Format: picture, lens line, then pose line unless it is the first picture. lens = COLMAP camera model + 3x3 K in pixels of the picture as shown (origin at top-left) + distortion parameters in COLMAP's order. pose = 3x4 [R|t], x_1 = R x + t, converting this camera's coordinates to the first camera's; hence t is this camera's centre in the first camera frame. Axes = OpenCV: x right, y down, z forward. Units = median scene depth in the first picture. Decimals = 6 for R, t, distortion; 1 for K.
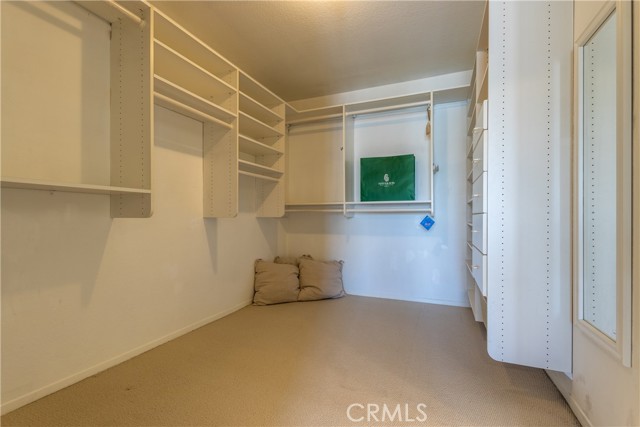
lens RADIAL K [[304.4, 0, 323.4], [0, 304.4, 214.9], [0, 0, 1]] dist [-0.000155, 0.000846]
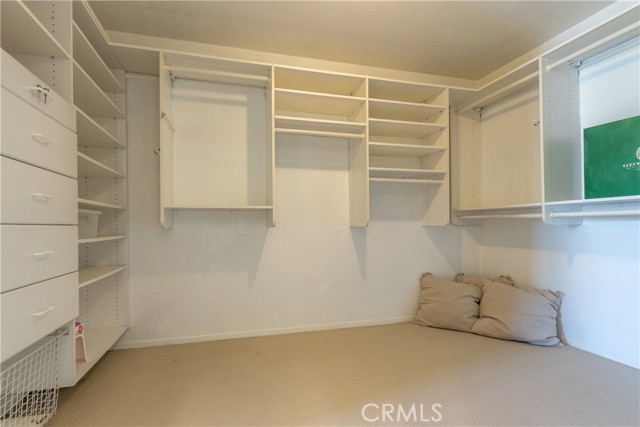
lens RADIAL K [[304.4, 0, 307.0], [0, 304.4, 220.3], [0, 0, 1]] dist [-0.000155, 0.000846]
pose [[0.585775, -0.017566, -0.810283, 0.314544], [0.012536, 0.999842, -0.012613, -0.001155], [0.810376, -0.002769, 0.585903, 0.202043]]
